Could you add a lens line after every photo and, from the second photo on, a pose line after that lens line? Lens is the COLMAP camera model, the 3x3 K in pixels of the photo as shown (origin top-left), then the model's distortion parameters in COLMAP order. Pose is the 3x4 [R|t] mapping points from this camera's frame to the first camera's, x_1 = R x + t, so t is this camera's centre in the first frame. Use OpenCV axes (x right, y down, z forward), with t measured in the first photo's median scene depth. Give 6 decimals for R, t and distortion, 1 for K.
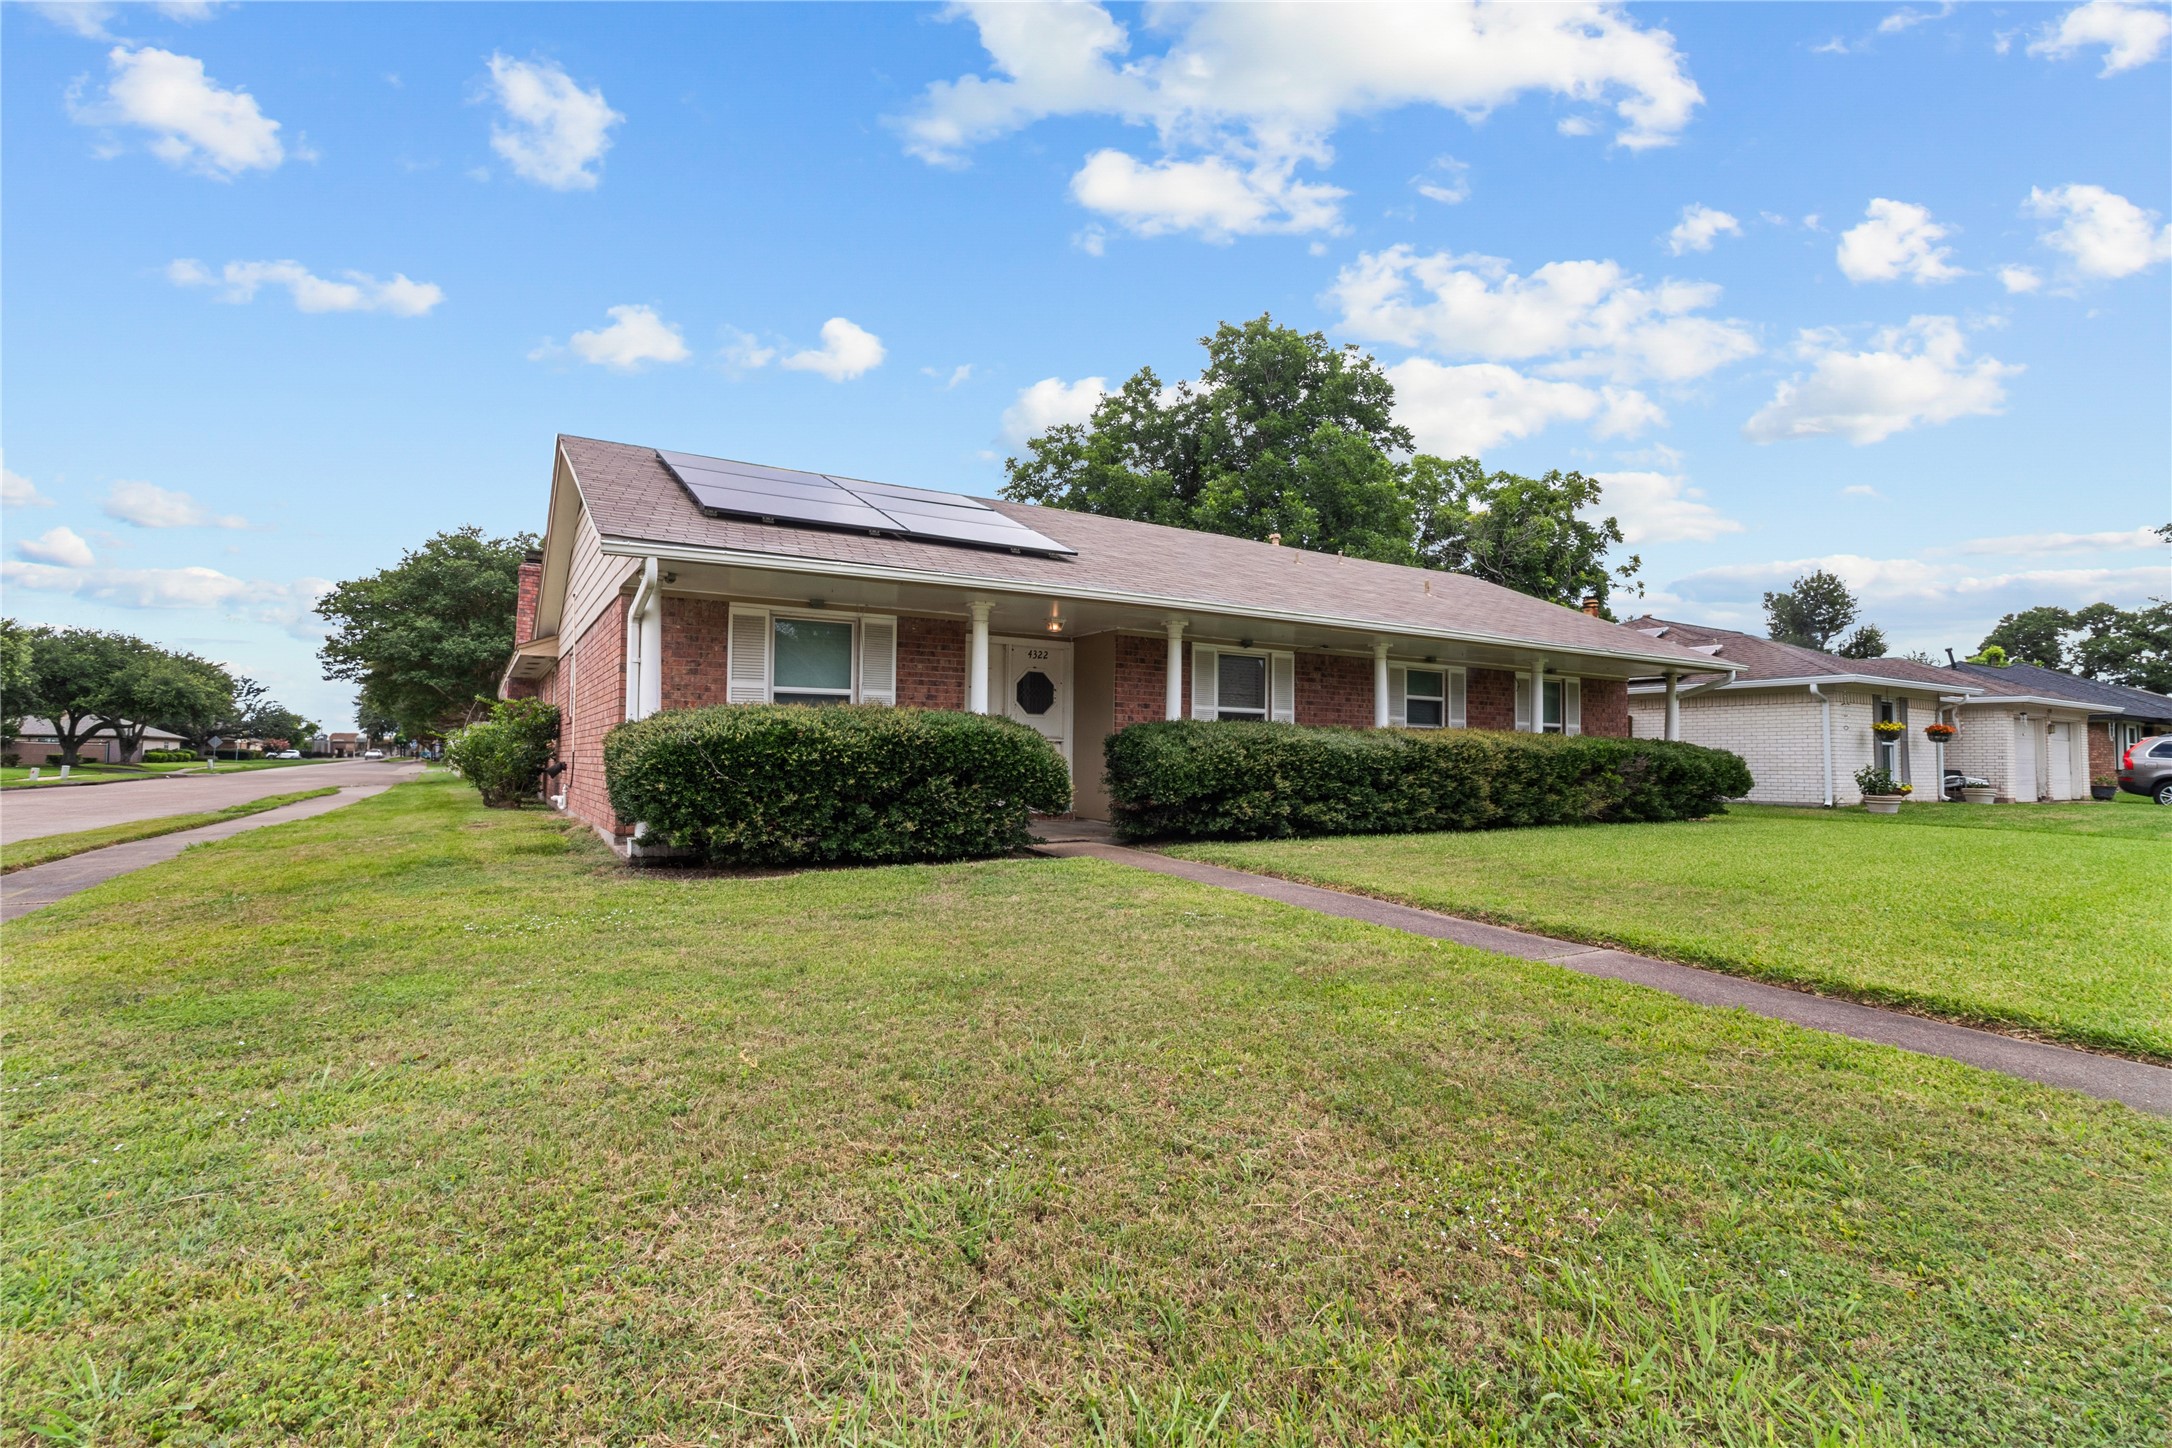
lens RADIAL K [[999.6, 0, 1083.9], [0, 999.6, 740.4], [0, 0, 1]] dist [0.004863, 0.001030]
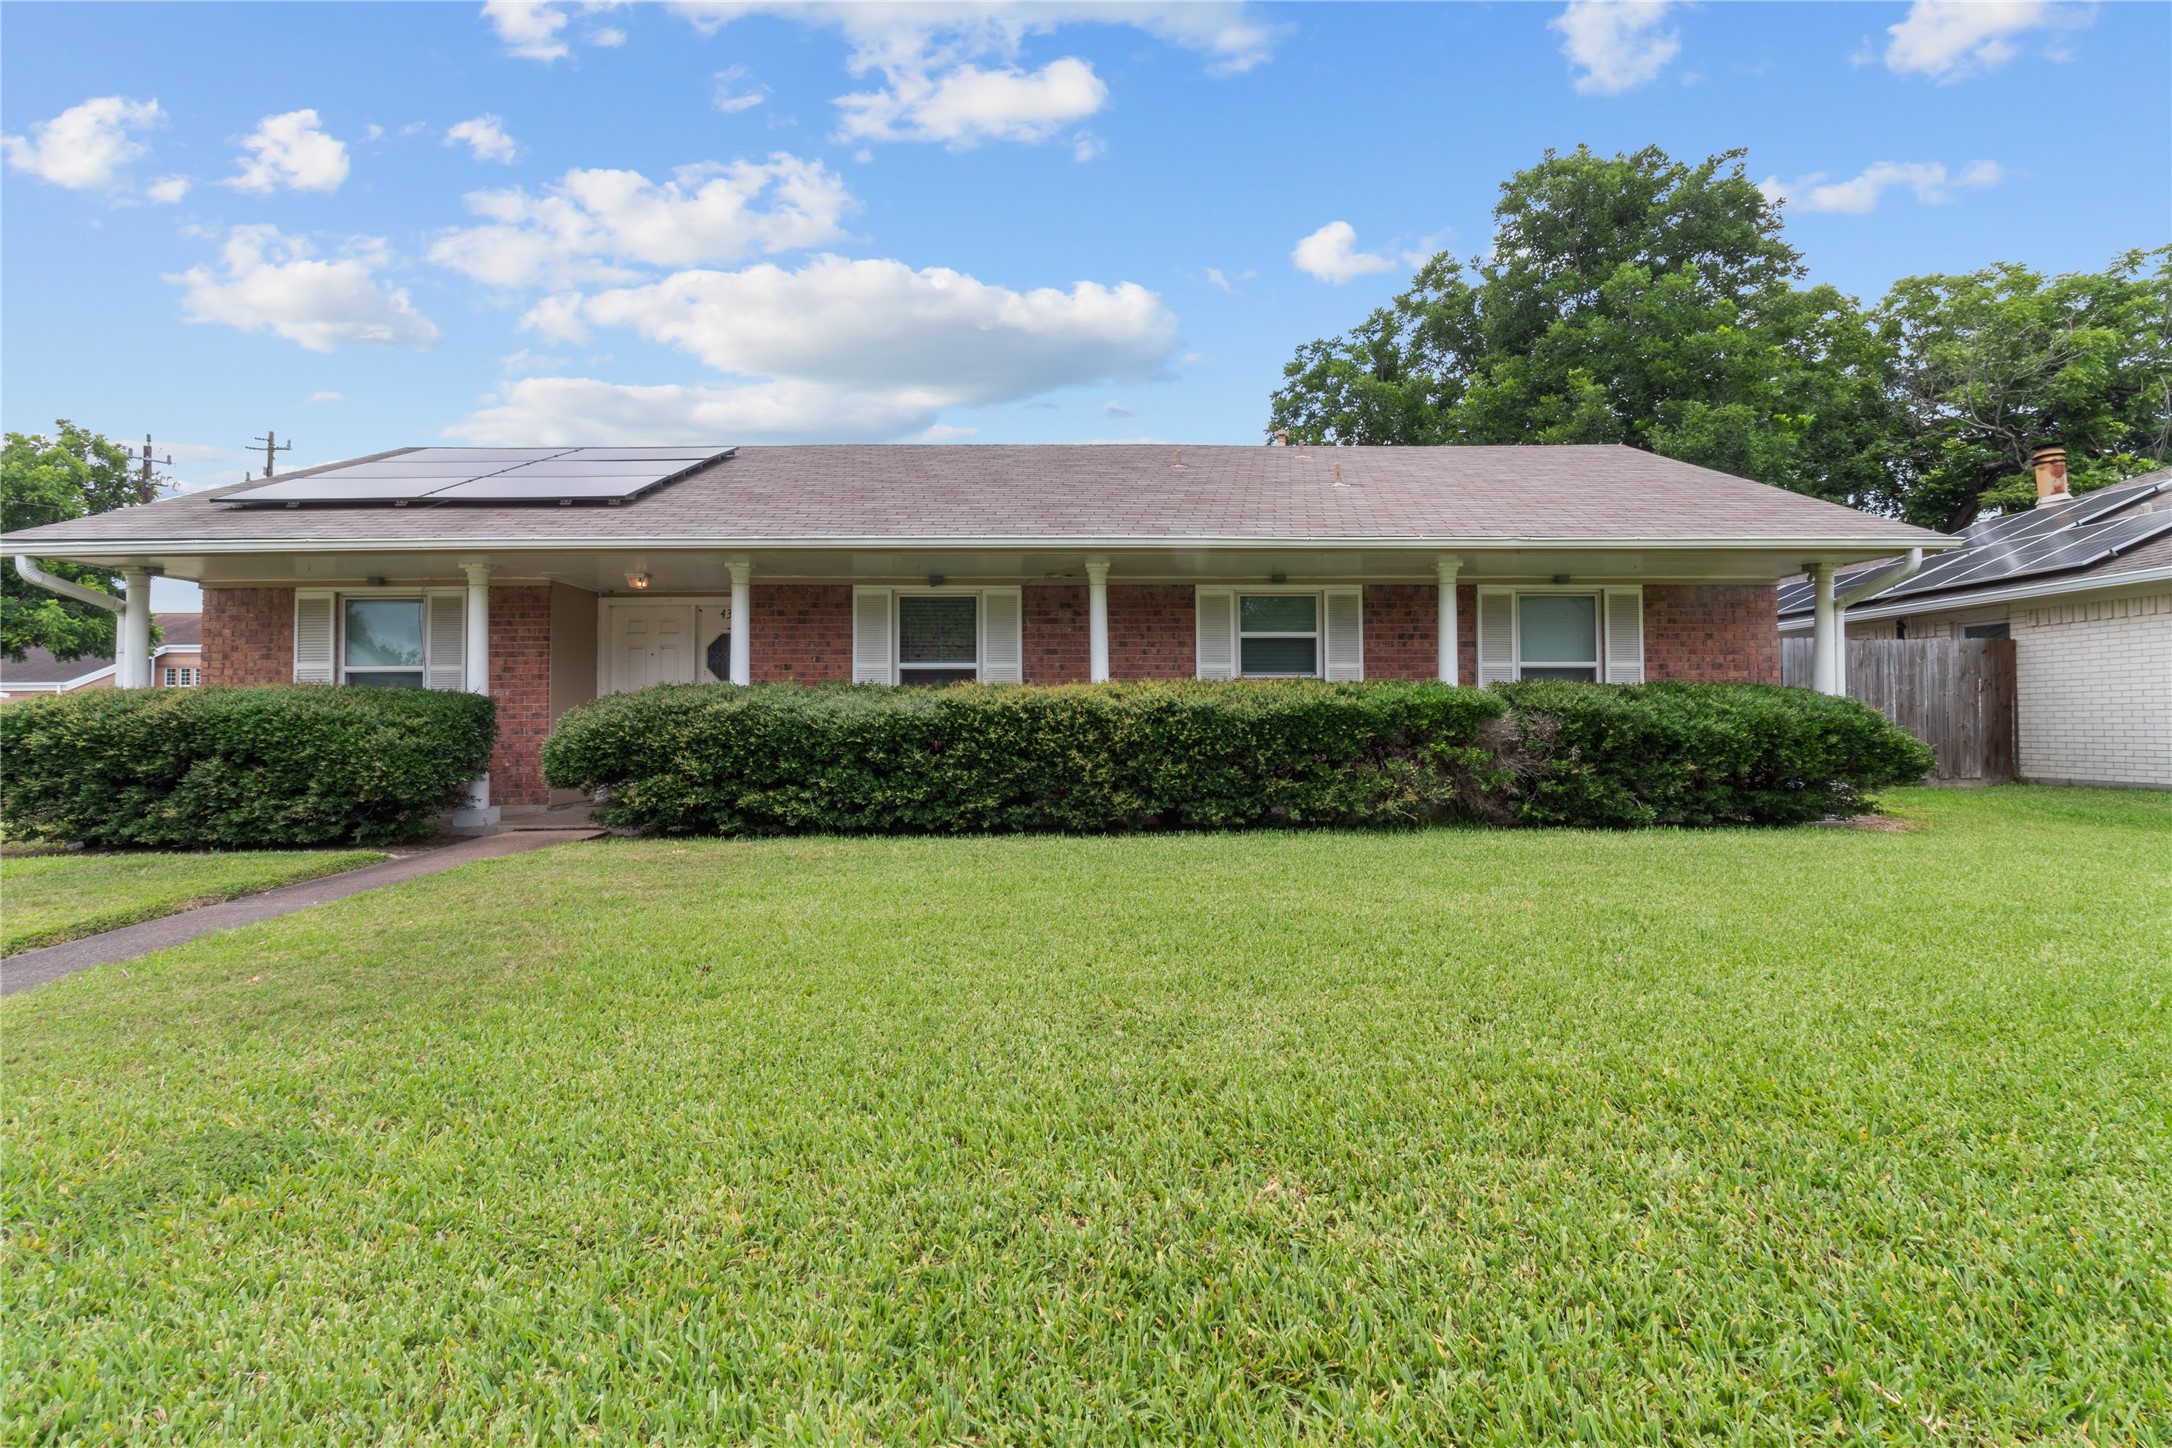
lens RADIAL K [[999.6, 0, 1085.5], [0, 999.6, 728.1], [0, 0, 1]] dist [0.004863, 0.001030]
pose [[0.864209, -0.018716, -0.502785, 0.619715], [0.025186, 0.999664, 0.006079, 0.014511], [0.502502, -0.017917, 0.864390, 0.371609]]
